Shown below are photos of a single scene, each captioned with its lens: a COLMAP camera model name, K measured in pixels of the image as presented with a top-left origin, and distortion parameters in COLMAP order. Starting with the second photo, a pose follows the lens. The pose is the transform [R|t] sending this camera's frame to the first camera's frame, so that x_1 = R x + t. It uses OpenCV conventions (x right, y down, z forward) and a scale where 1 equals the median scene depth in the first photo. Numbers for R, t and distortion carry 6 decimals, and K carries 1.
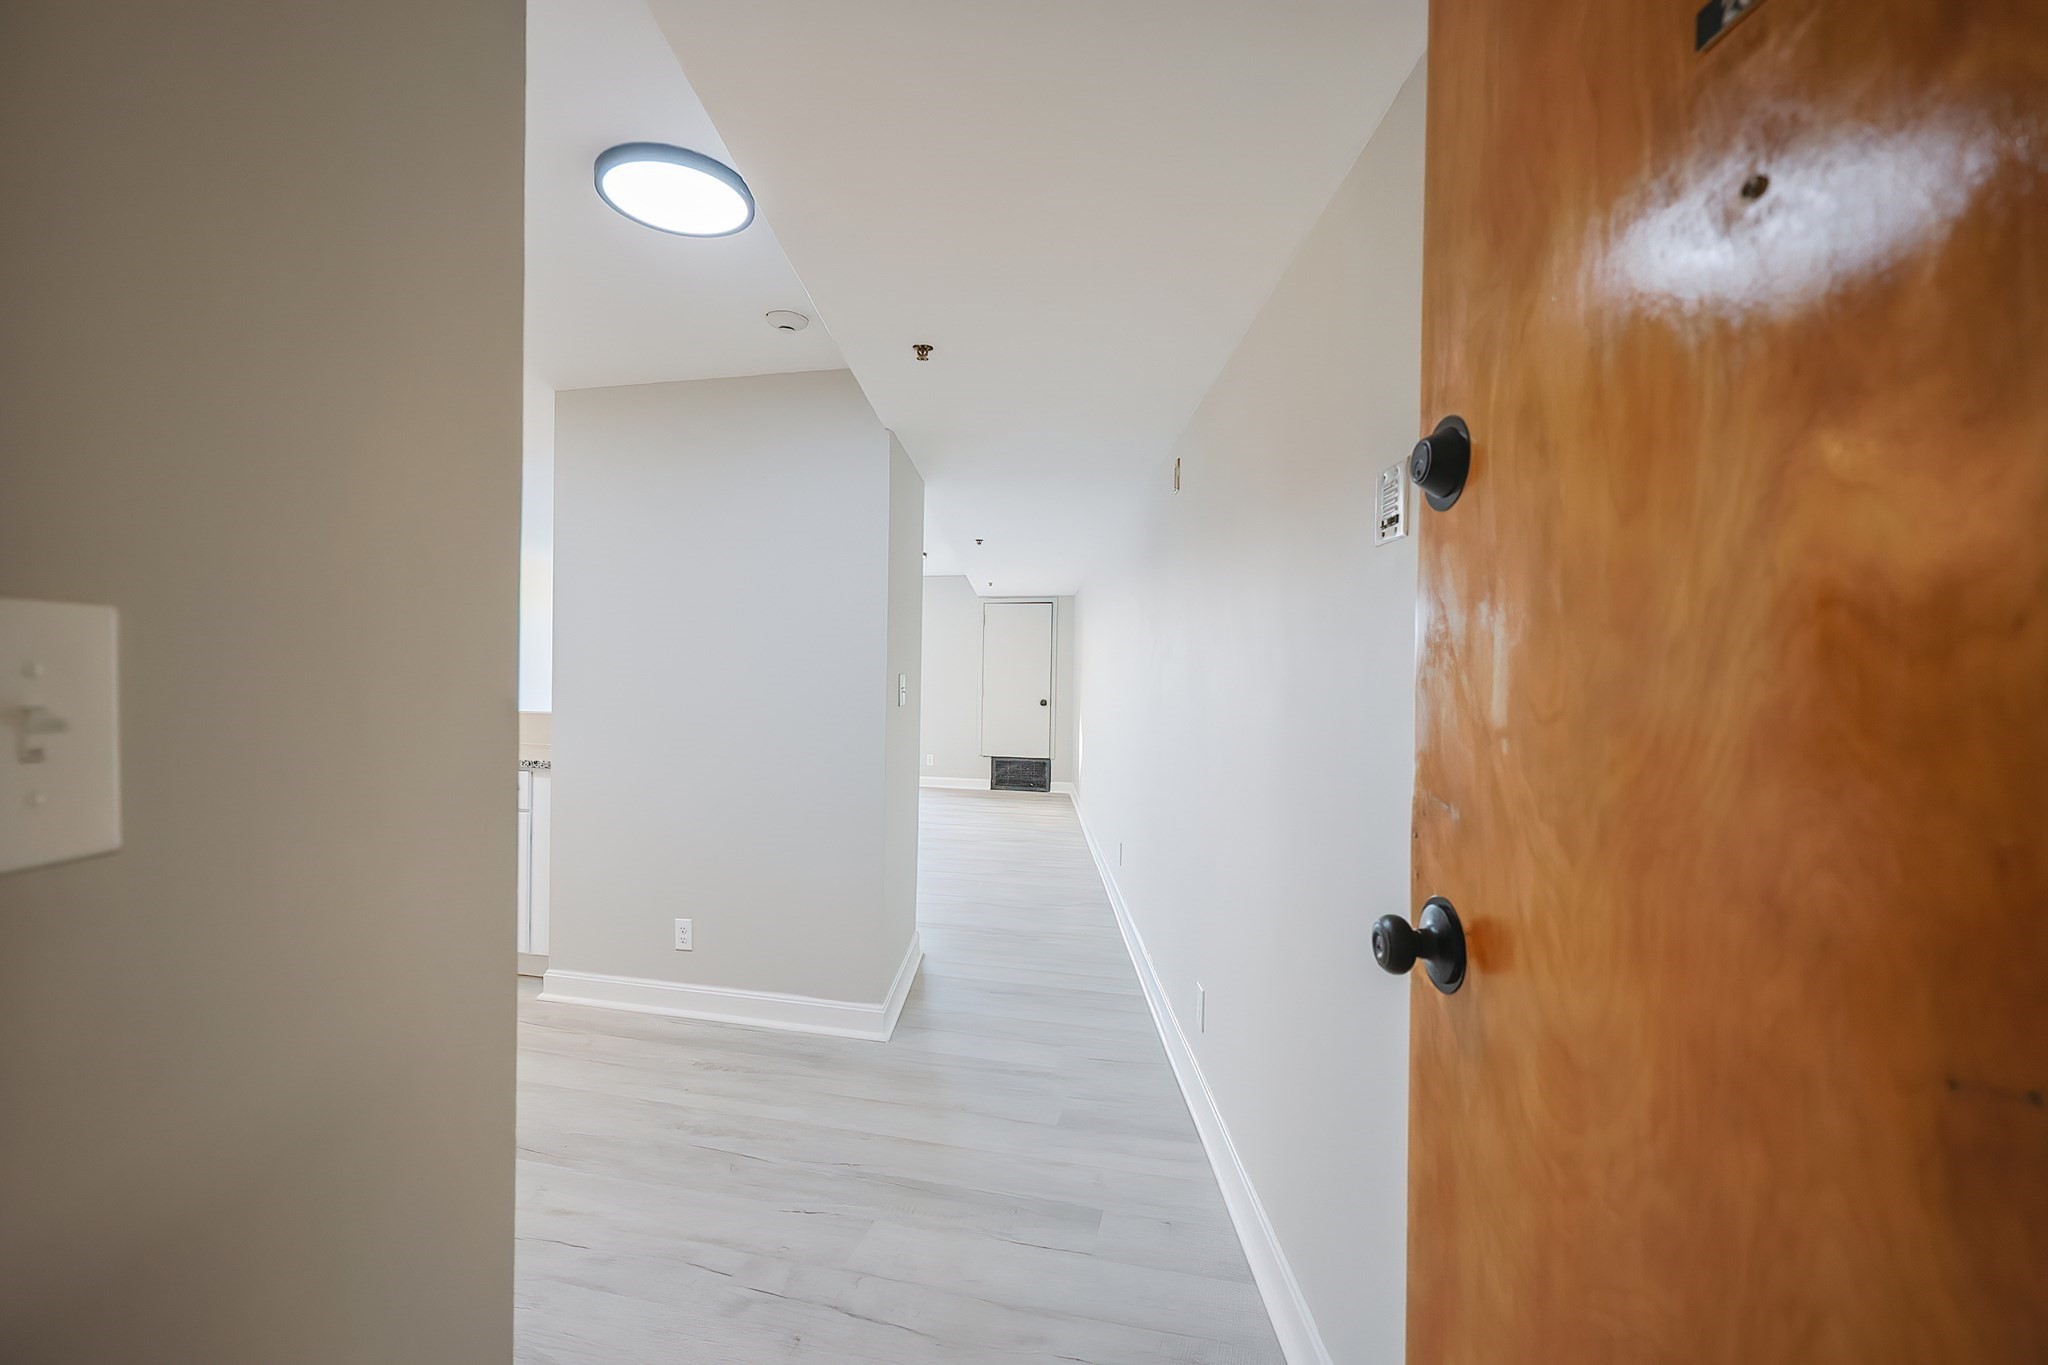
lens RADIAL K [[873.6, 0, 1041.6], [0, 873.6, 684.0], [0, 0, 1]] dist [-0.002802, -0.000156]
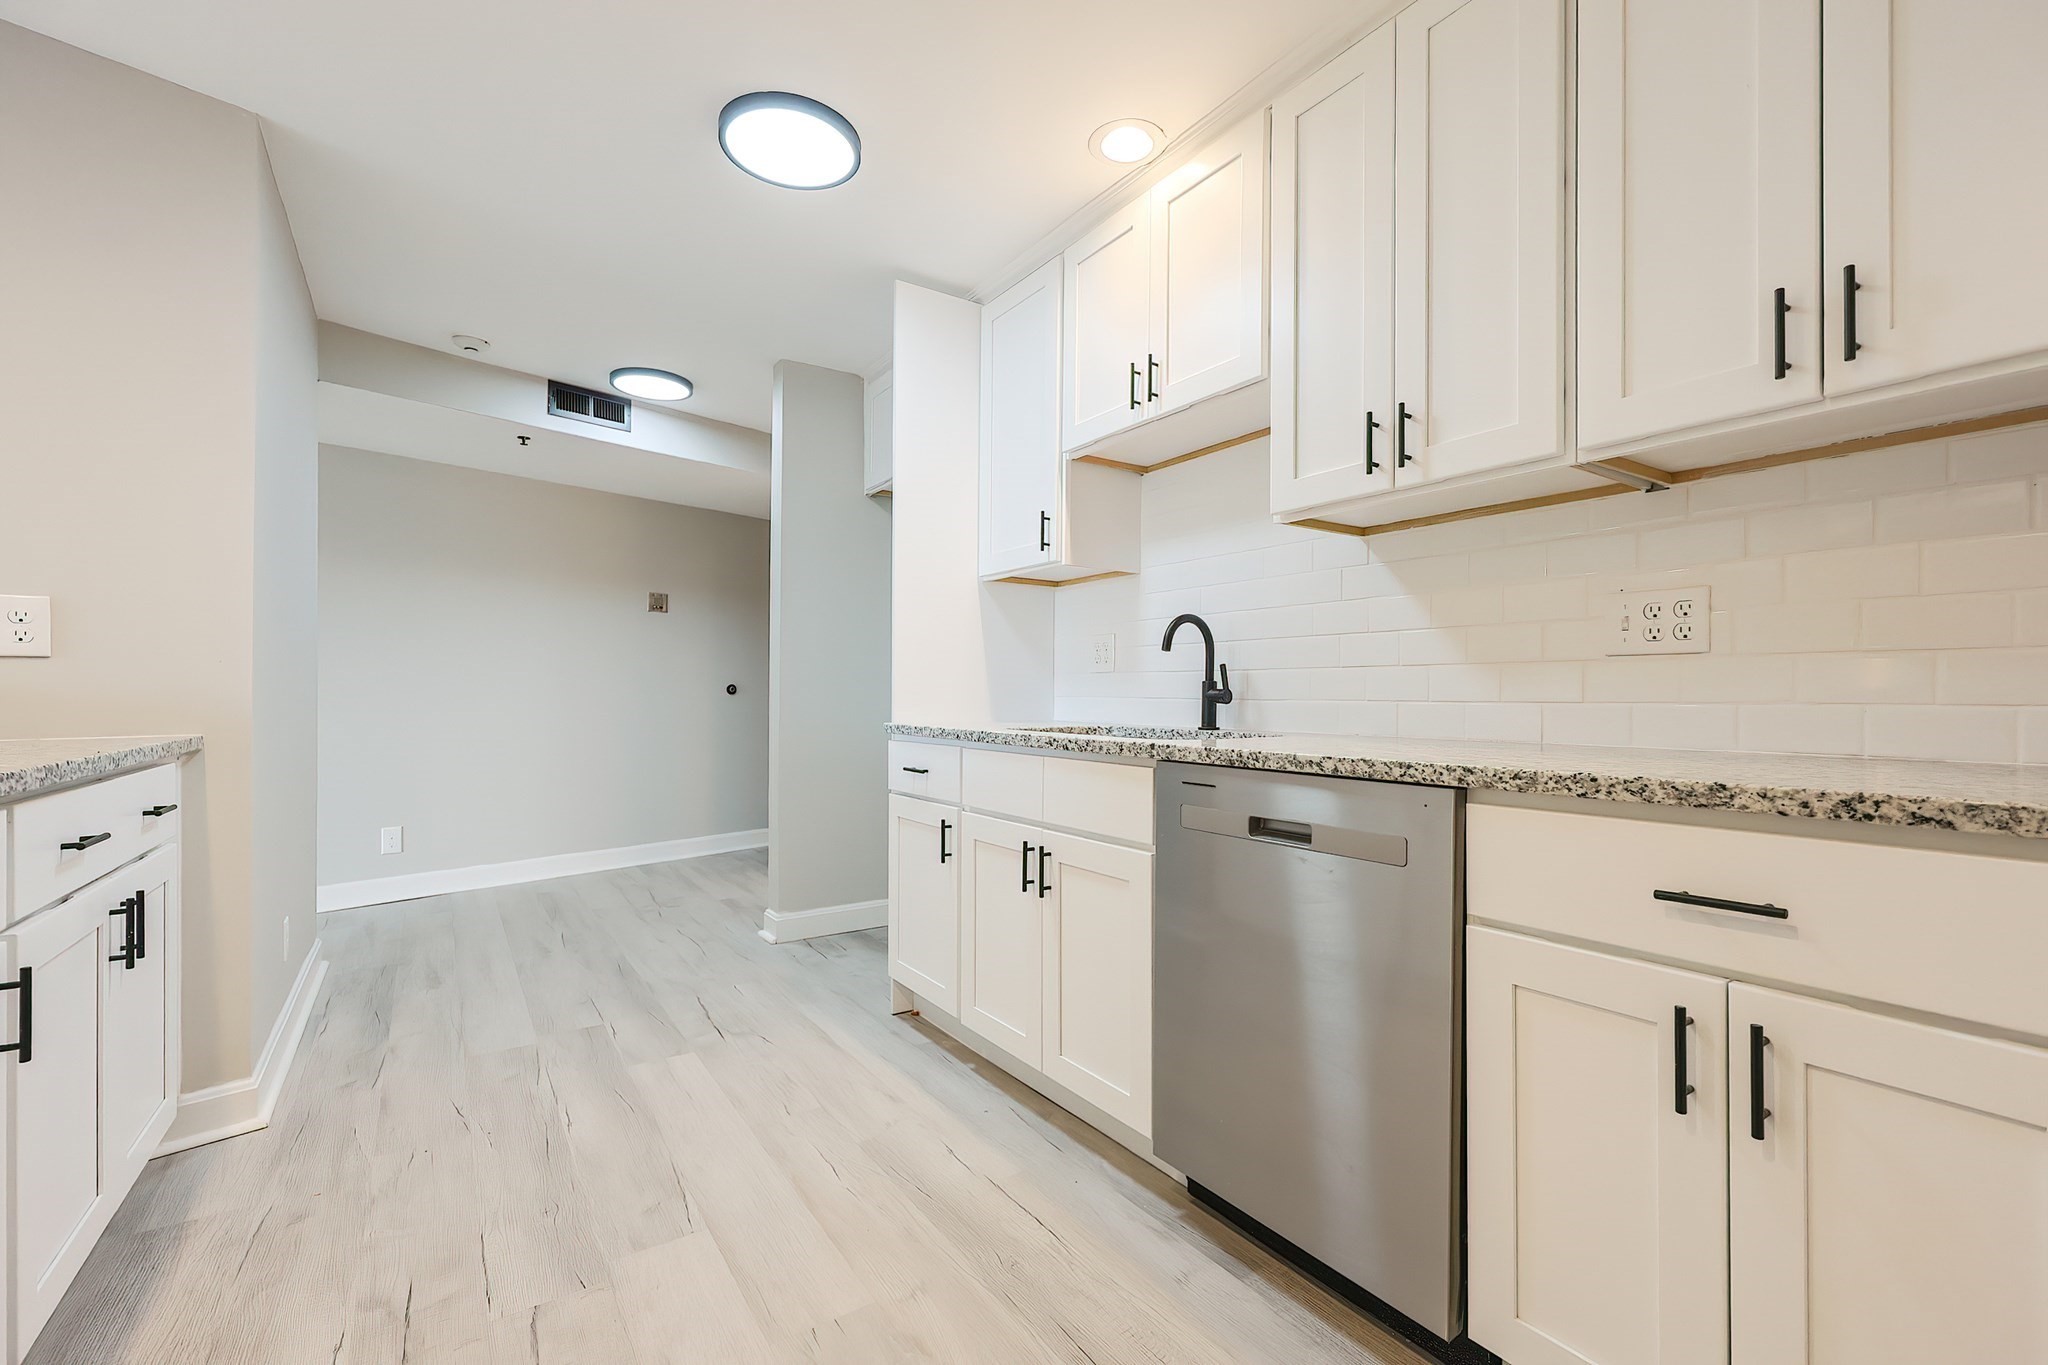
lens RADIAL K [[879.3, 0, 1030.0], [0, 879.3, 696.4], [0, 0, 1]] dist [-0.001504, -0.000160]
pose [[-0.737246, -0.021430, 0.675284, -0.703555], [-0.010798, 0.999743, 0.019937, 0.023720], [-0.675538, 0.007407, -0.737288, 0.556604]]
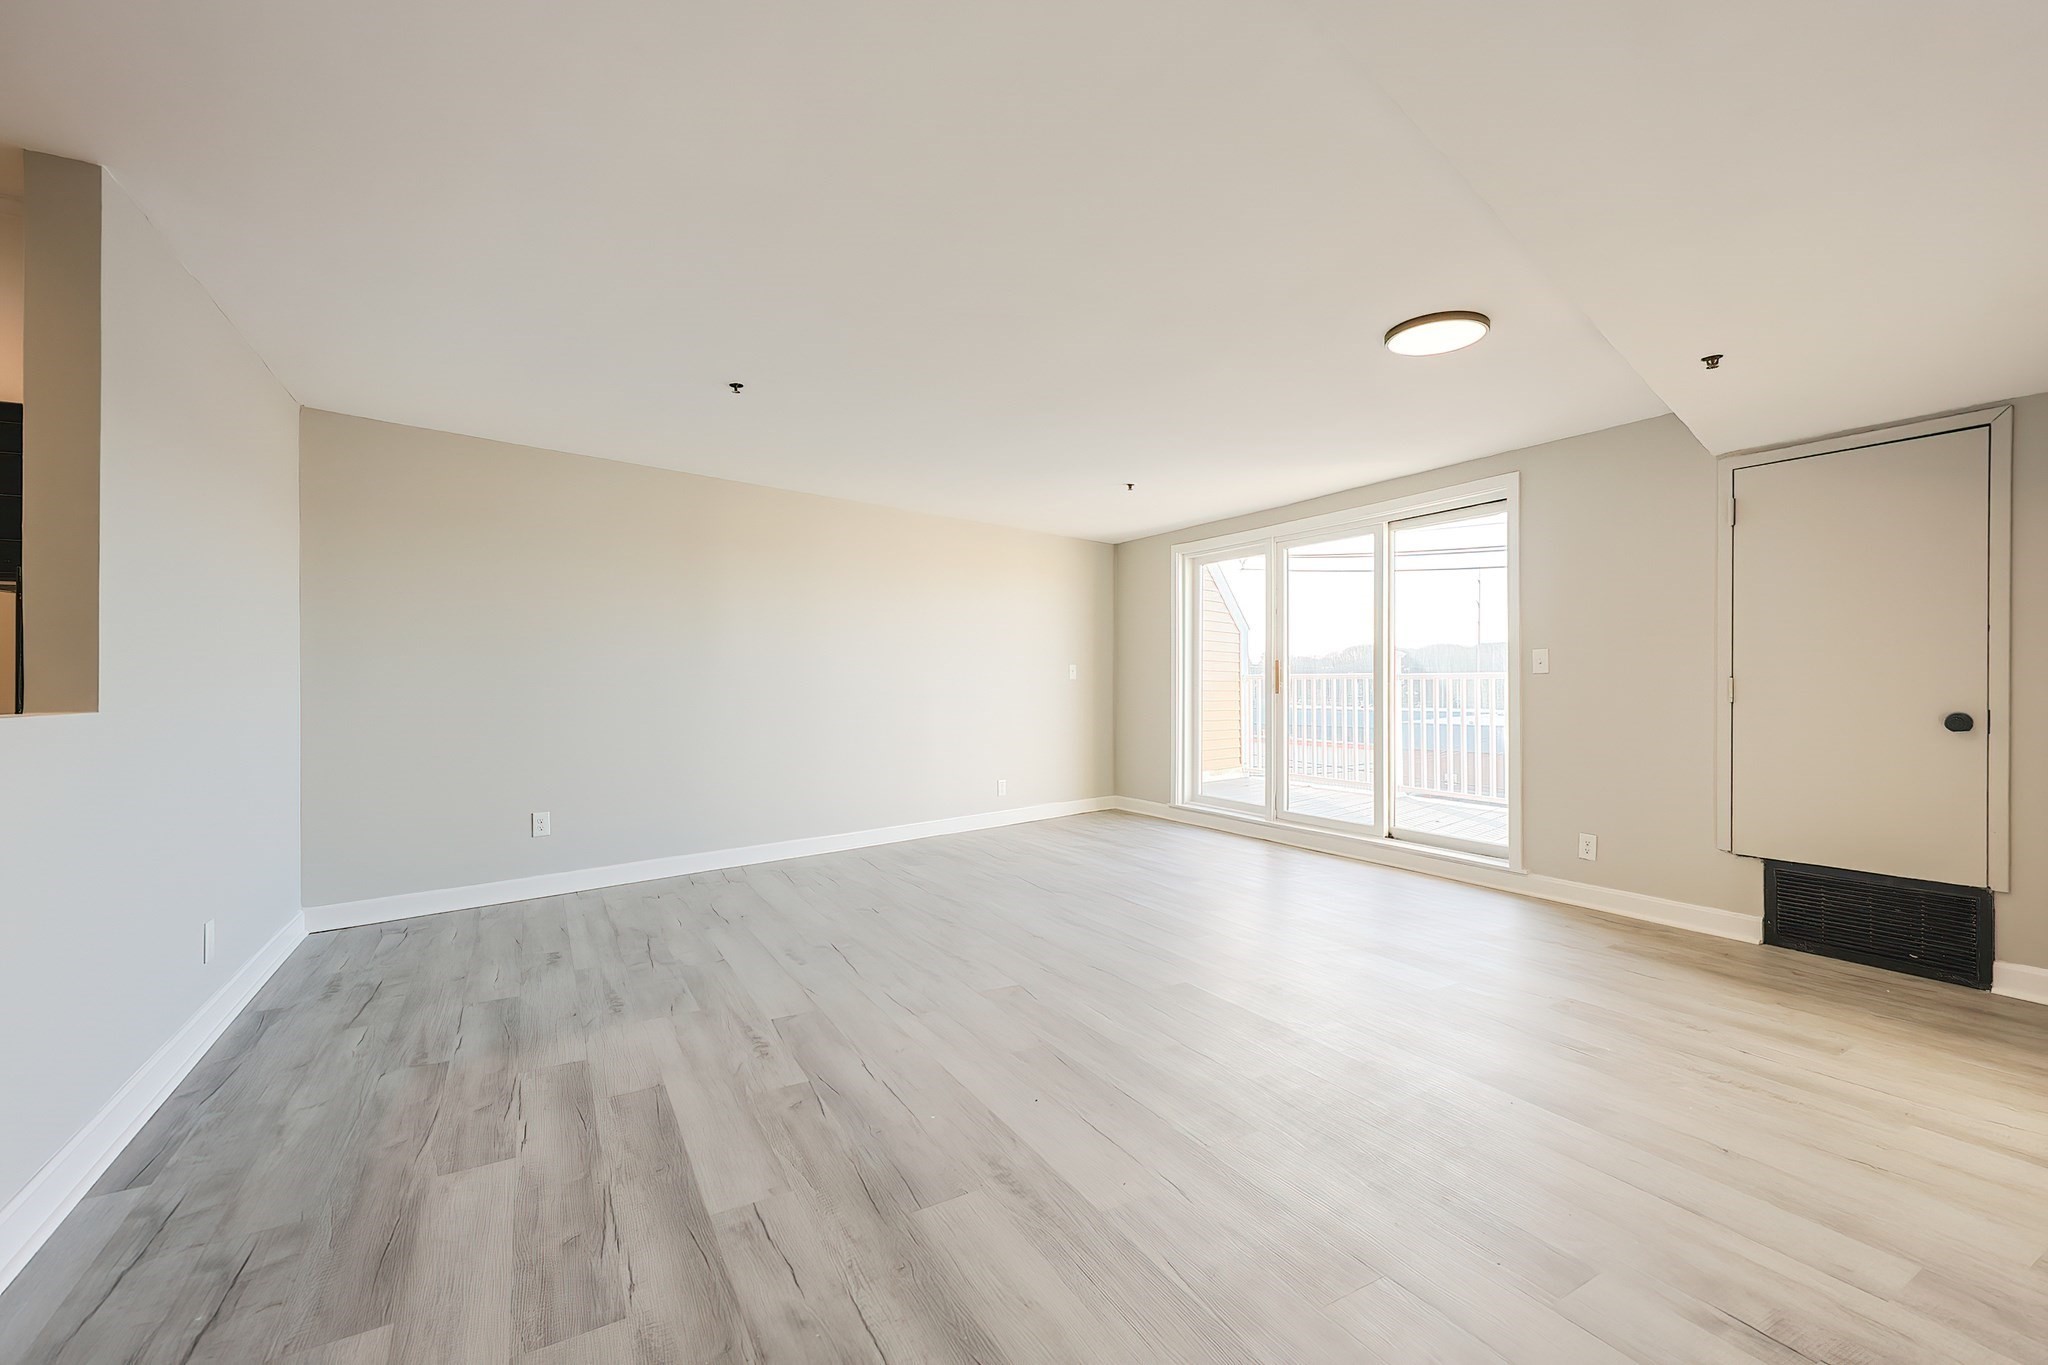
lens RADIAL K [[846.0, 0, 1022.9], [0, 846.0, 682.8], [0, 0, 1]] dist [-0.002041, -0.000007]
pose [[0.675733, -0.017280, -0.736944, -0.001892], [0.004120, 0.999798, -0.019666, 0.015457], [0.737135, 0.010252, 0.675668, 0.731873]]
